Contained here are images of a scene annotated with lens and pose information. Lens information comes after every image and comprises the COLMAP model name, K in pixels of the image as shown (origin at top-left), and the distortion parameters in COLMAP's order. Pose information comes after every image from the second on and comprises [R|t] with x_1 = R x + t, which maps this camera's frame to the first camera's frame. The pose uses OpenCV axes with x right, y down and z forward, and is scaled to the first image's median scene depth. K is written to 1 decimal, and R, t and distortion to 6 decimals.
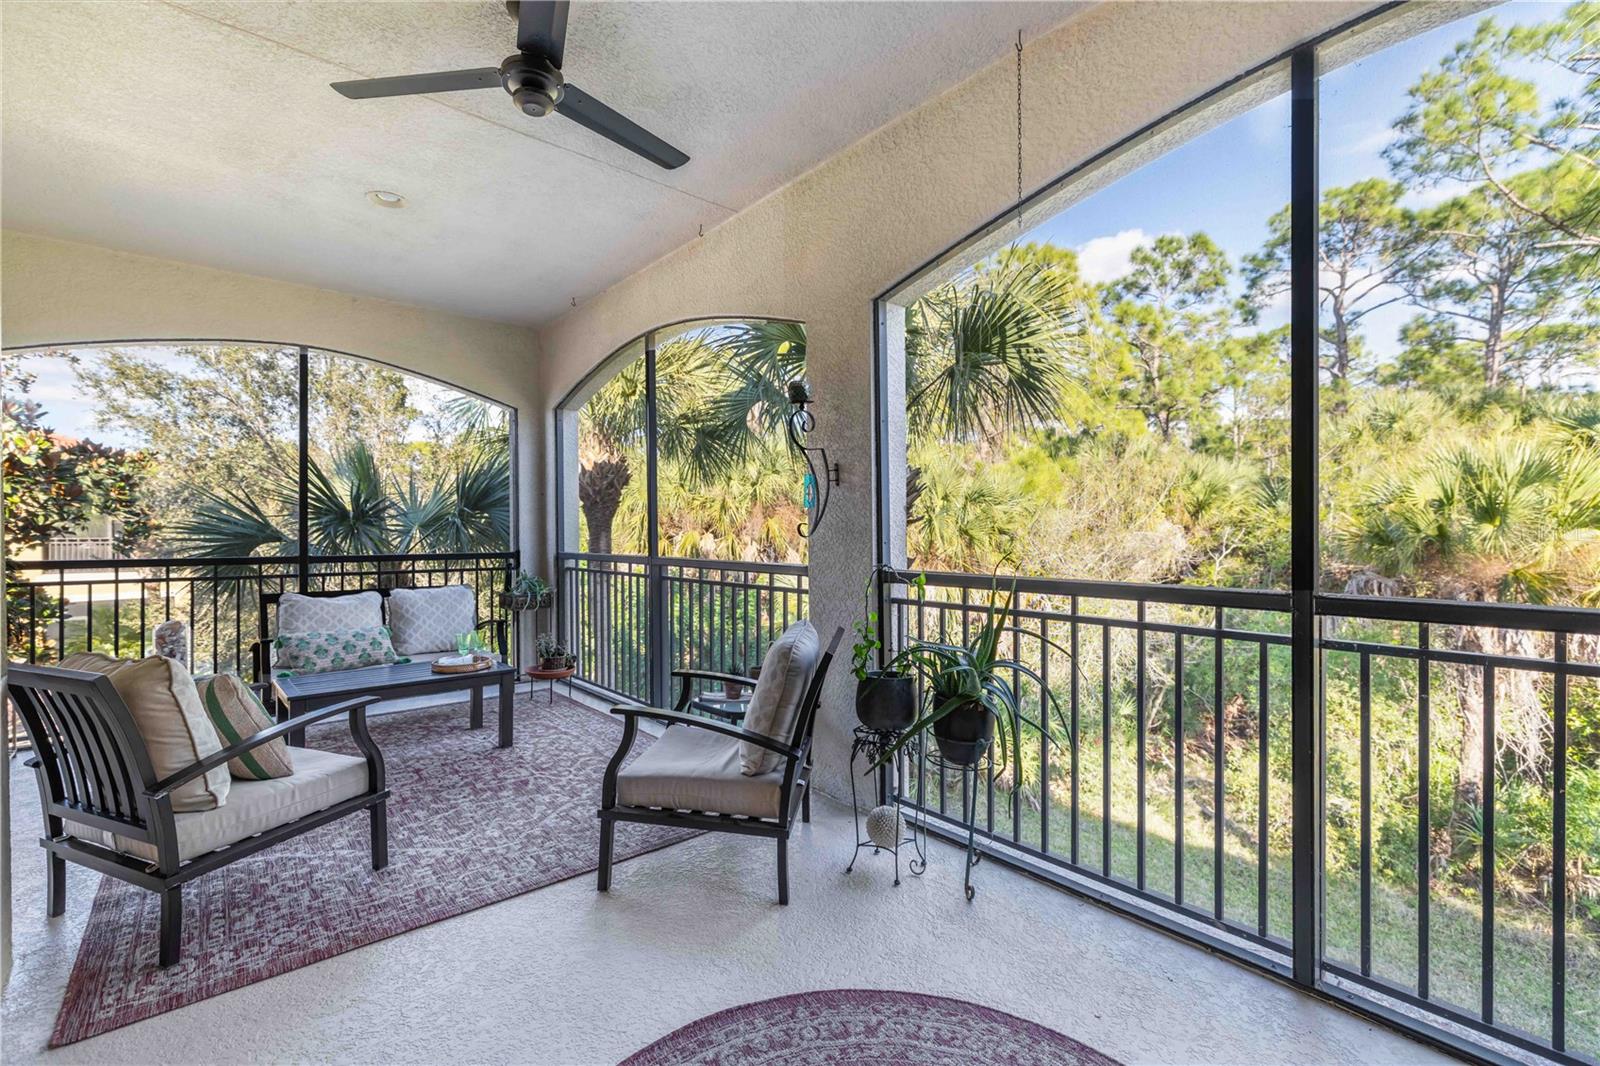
lens RADIAL K [[707.2, 0, 770.8], [0, 707.2, 533.4], [0, 0, 1]] dist [-0.000420, 0.011010]
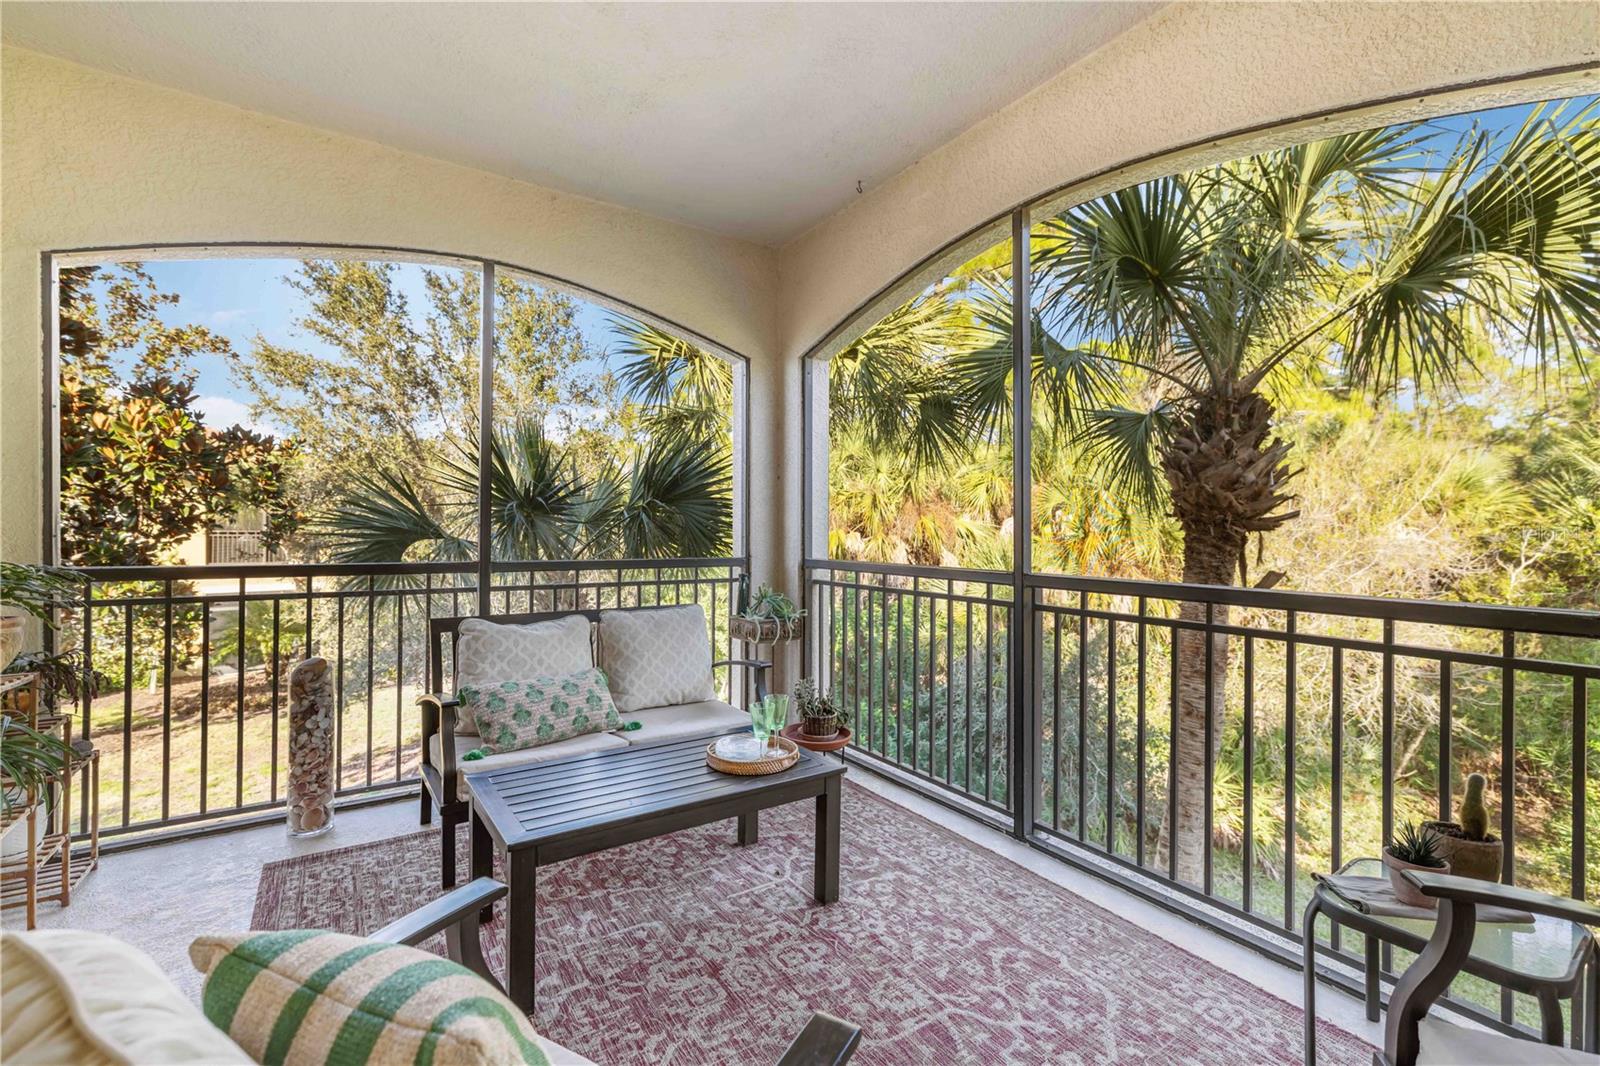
lens RADIAL K [[707.2, 0, 770.8], [0, 707.2, 533.4], [0, 0, 1]] dist [-0.000420, 0.011010]
pose [[0.991283, 0.009254, -0.131426, -0.146178], [-0.008823, 0.999954, 0.003865, -0.000954], [0.131456, -0.002672, 0.991318, 0.175644]]
